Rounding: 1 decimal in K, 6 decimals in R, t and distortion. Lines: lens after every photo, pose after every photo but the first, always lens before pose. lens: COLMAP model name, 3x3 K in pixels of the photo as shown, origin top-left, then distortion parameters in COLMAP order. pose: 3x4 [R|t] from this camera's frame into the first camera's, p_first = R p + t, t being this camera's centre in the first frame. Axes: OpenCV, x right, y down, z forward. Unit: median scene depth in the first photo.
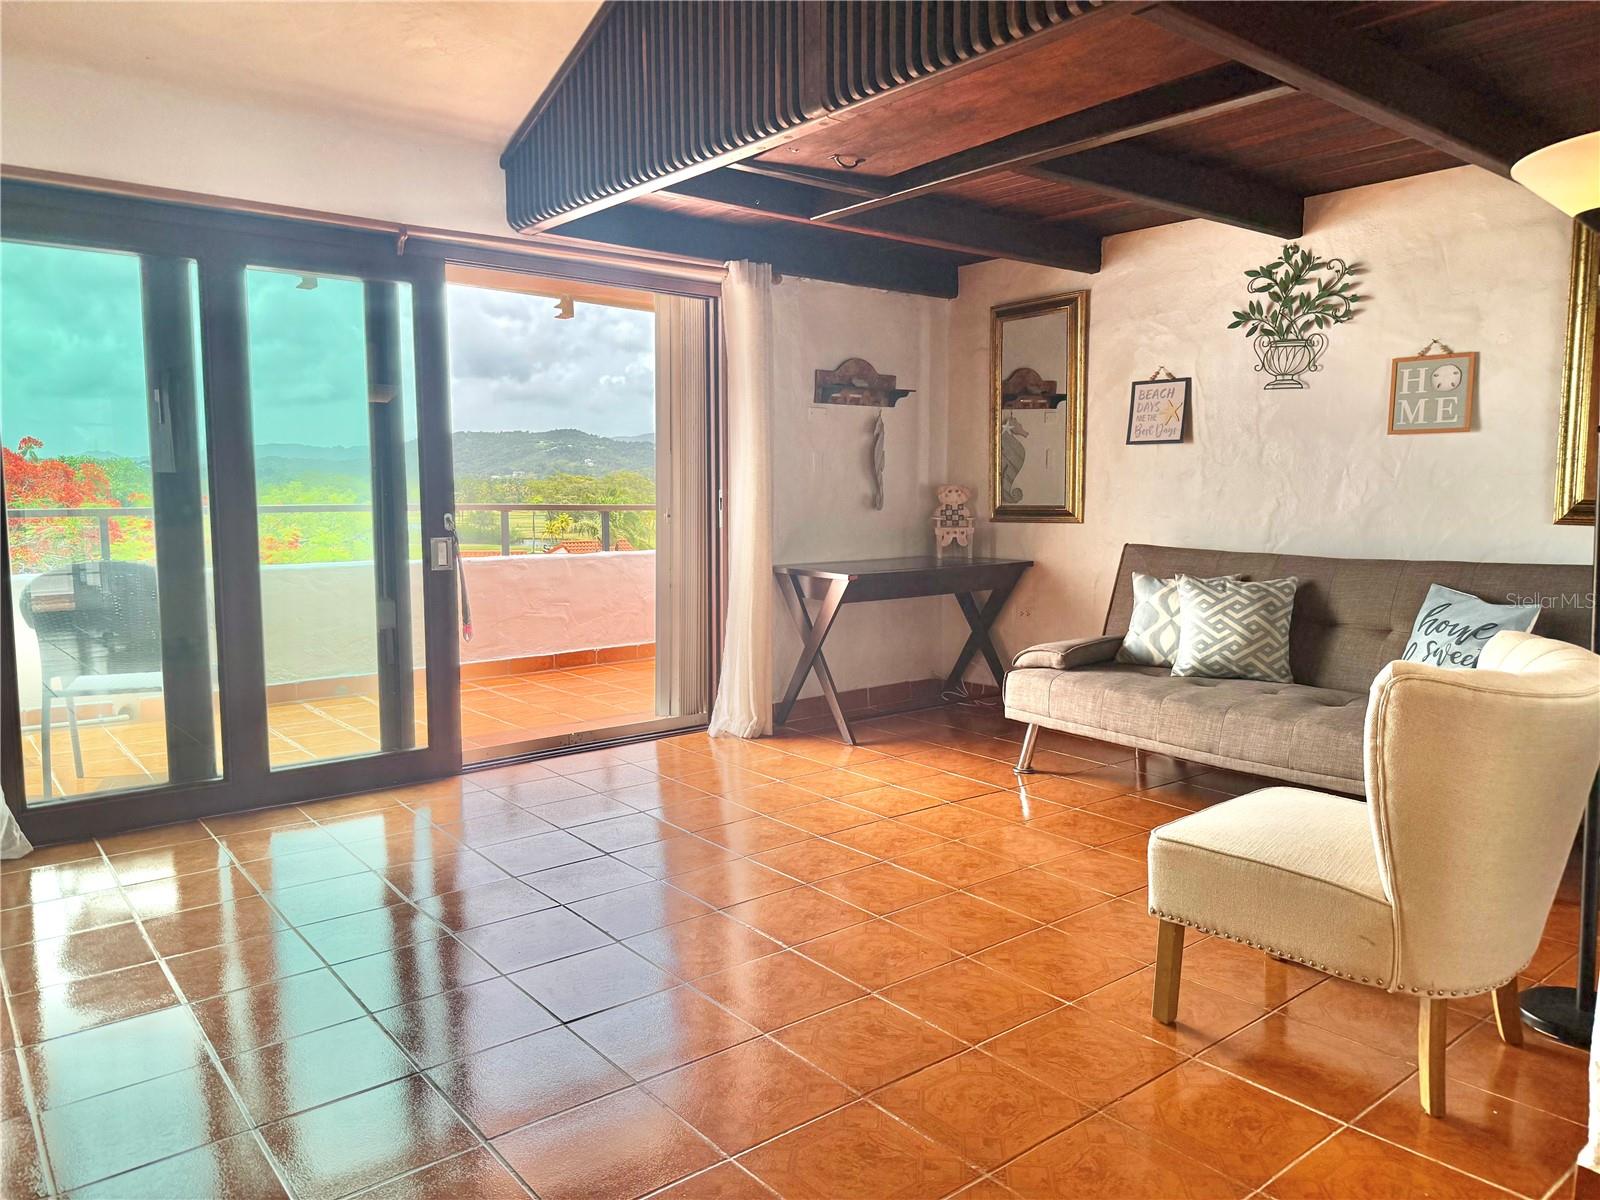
lens RADIAL K [[1153.8, 0, 800.0], [0, 1153.8, 600.0], [0, 0, 1]] dist [0.006683, -0.008630]
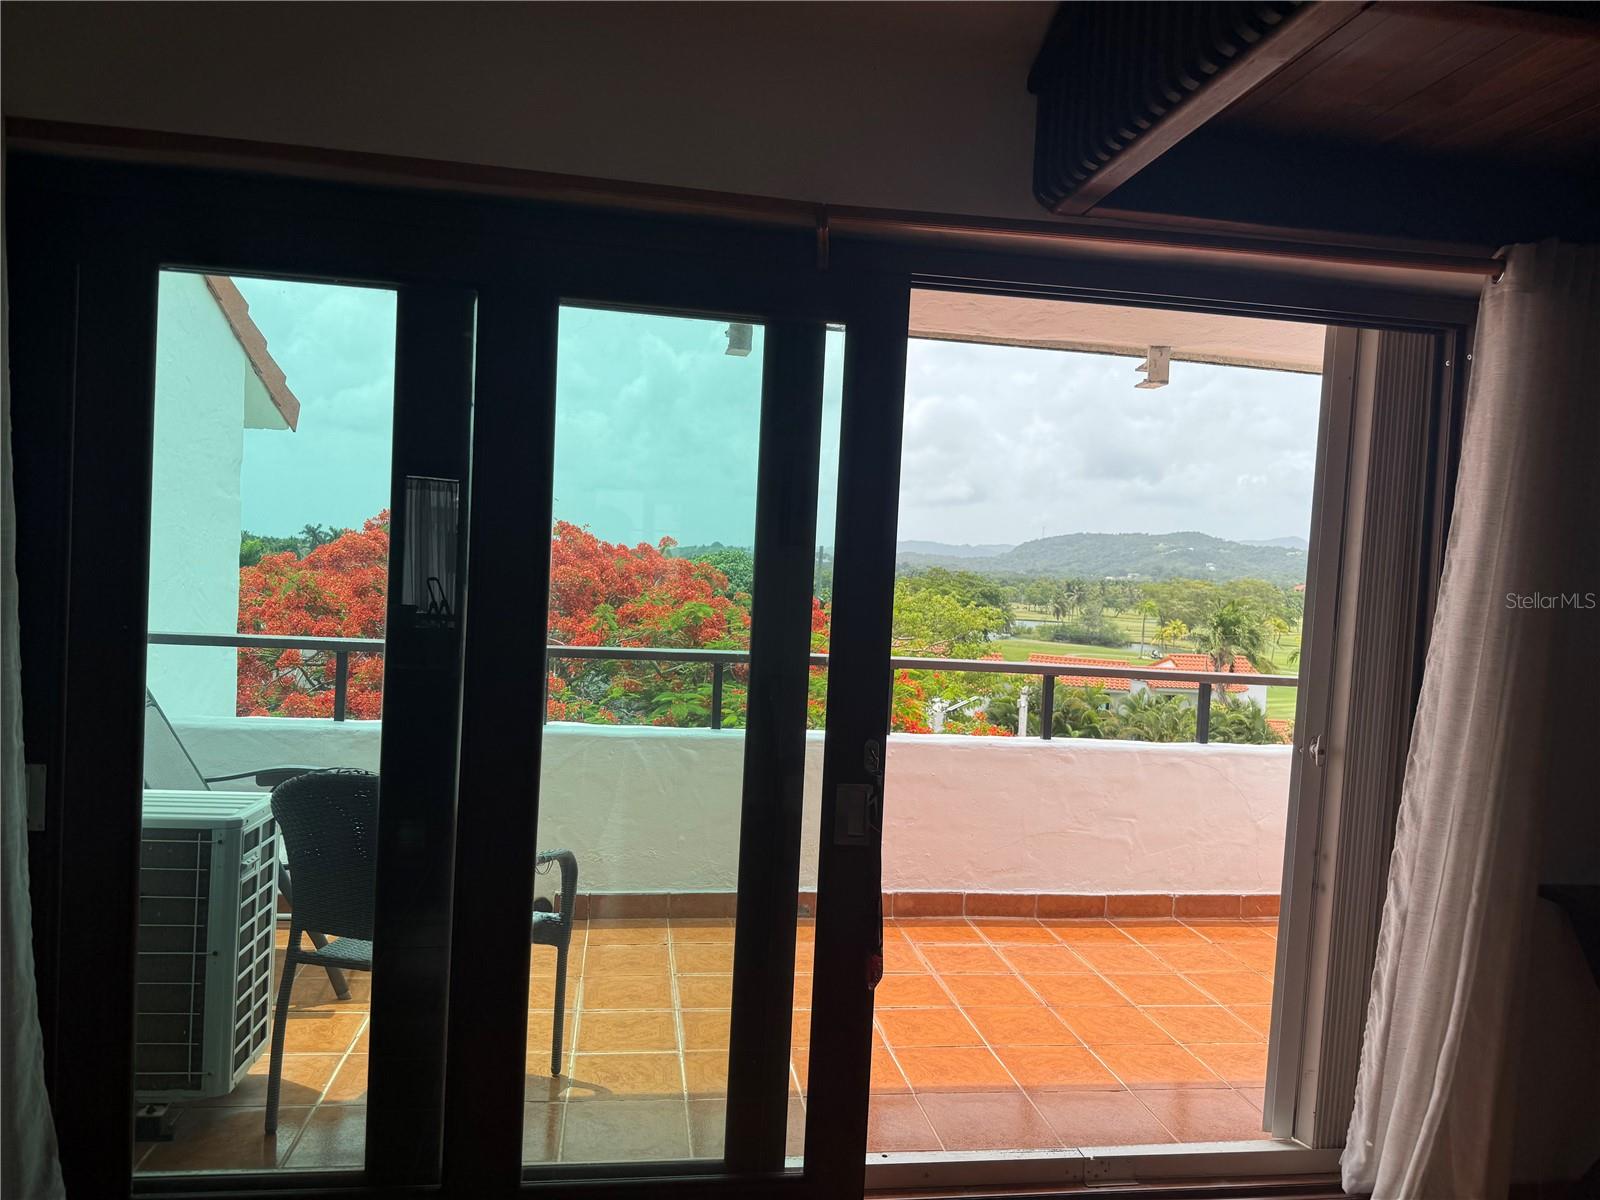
lens RADIAL K [[1056.0, 0, 799.8], [0, 1056.0, 621.3], [0, 0, 1]] dist [0.045797, -0.001529]
pose [[0.851429, 0.065247, -0.520395, -0.050969], [-0.094896, 0.995020, -0.030507, -0.071166], [0.515813, 0.075357, 0.853381, 0.352328]]
